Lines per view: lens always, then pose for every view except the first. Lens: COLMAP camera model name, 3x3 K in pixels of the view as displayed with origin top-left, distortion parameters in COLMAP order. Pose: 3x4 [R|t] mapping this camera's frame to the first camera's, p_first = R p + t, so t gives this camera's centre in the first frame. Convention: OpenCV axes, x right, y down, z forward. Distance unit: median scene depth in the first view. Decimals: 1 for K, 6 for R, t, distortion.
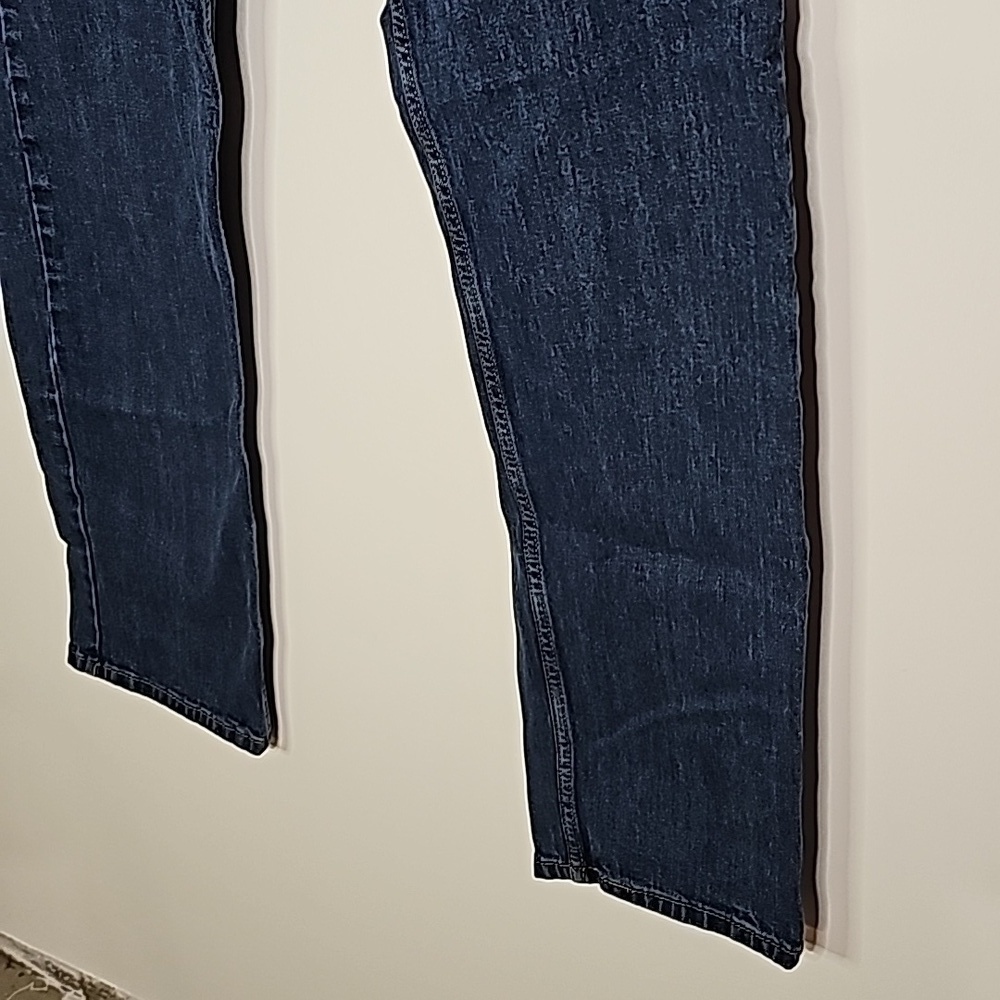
lens RADIAL K [[1446.0, 0, 525.7], [0, 1446.0, 479.8], [0, 0, 1]] dist [0.202816, -0.554147]
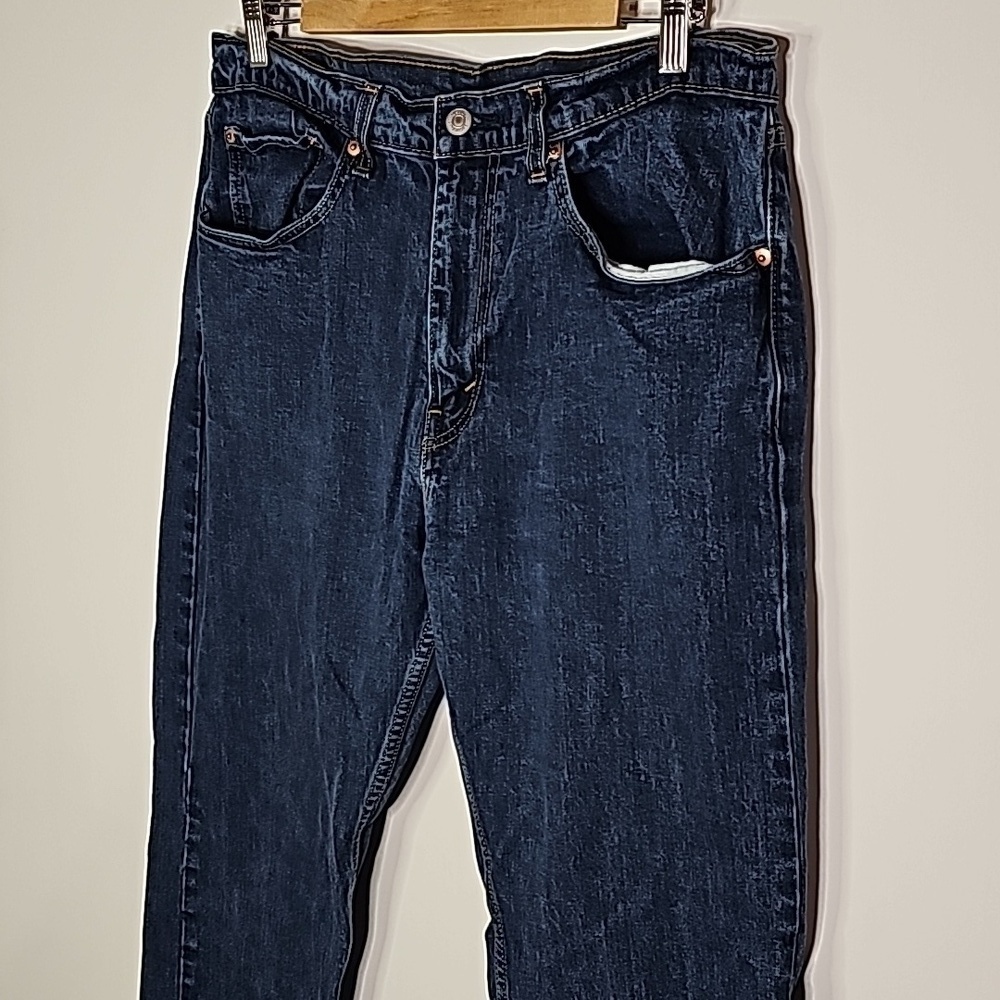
lens RADIAL K [[1446.0, 0, 525.7], [0, 1446.0, 479.8], [0, 0, 1]] dist [0.202816, -0.554147]
pose [[0.993749, 0.099357, -0.050901, -0.033885], [-0.109538, 0.955802, -0.272844, -0.315773], [0.021543, 0.276714, 0.960711, -0.327555]]
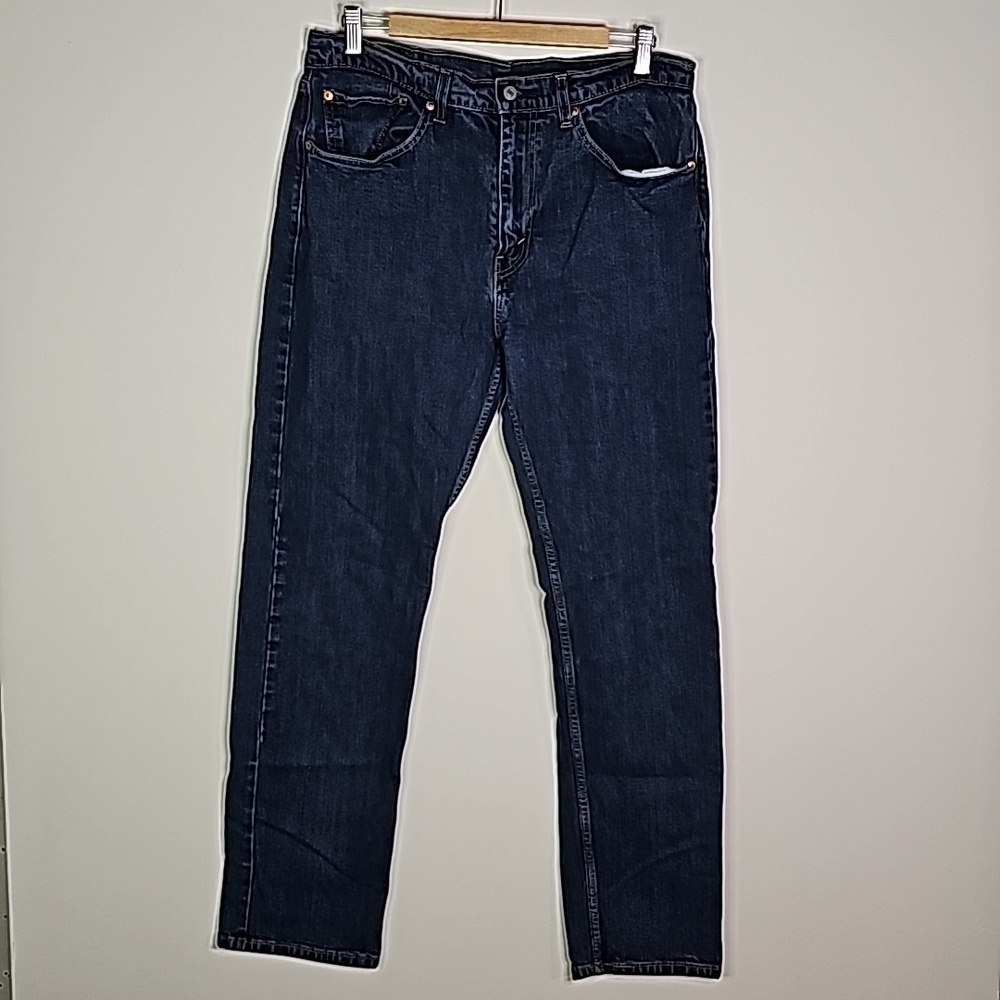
lens RADIAL K [[1446.0, 0, 525.7], [0, 1446.0, 479.8], [0, 0, 1]] dist [0.202816, -0.554147]
pose [[0.845174, -0.011195, 0.534375, -1.219129], [0.169680, 0.953683, -0.248389, 0.133309], [-0.506843, 0.300604, 0.807927, -0.809442]]
